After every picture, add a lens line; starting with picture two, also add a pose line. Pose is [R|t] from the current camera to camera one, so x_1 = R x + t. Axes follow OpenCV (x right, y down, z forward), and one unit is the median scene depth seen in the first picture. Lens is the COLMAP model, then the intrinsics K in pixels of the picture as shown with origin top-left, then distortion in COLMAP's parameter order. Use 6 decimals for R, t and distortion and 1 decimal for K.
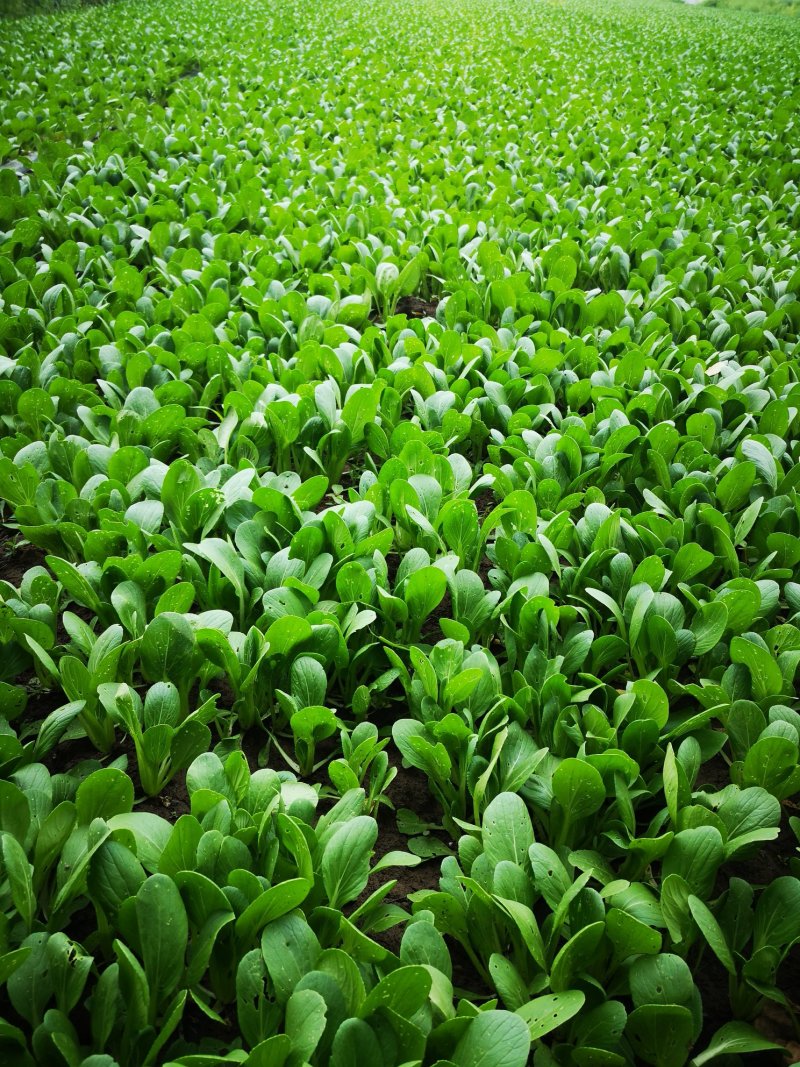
lens RADIAL K [[810.2, 0, 400.0], [0, 810.2, 533.5], [0, 0, 1]] dist [0.076060, -0.100830]
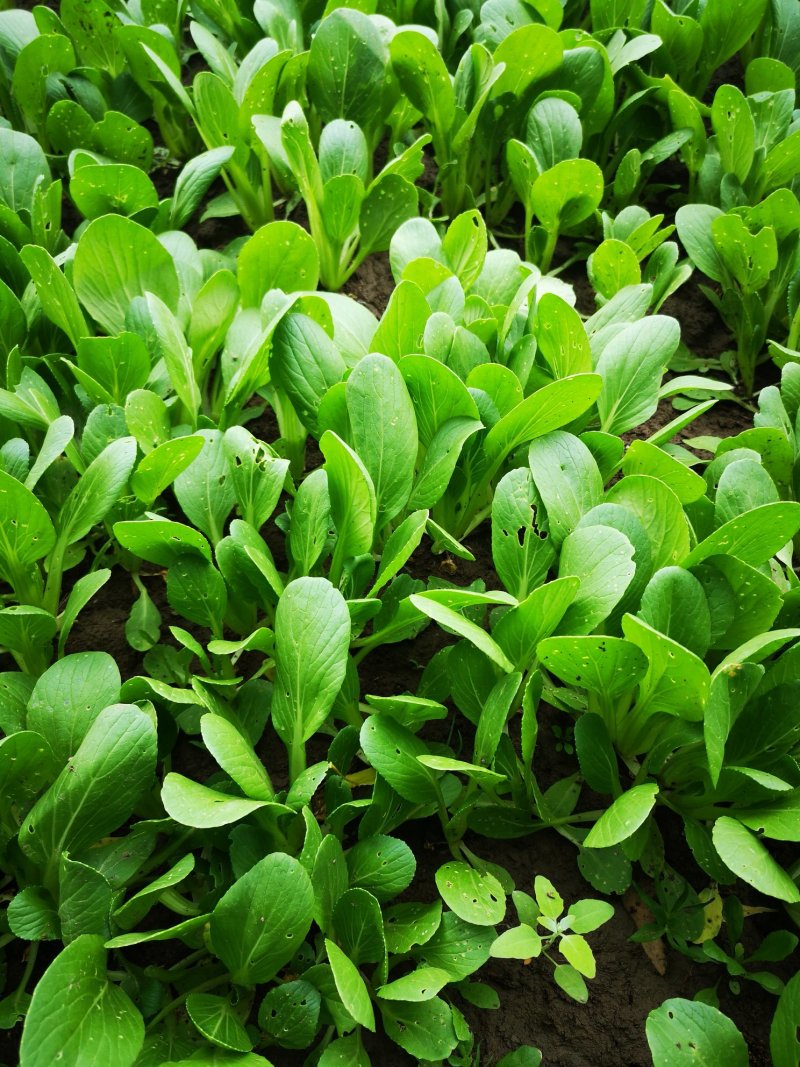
lens RADIAL K [[834.0, 0, 395.0], [0, 834.0, 536.0], [0, 0, 1]] dist [0.010327, -0.013575]
pose [[0.989489, 0.085933, -0.116302, -0.059885], [-0.025956, 0.896759, 0.441757, 0.078638], [0.142256, -0.434095, 0.889564, 0.107061]]
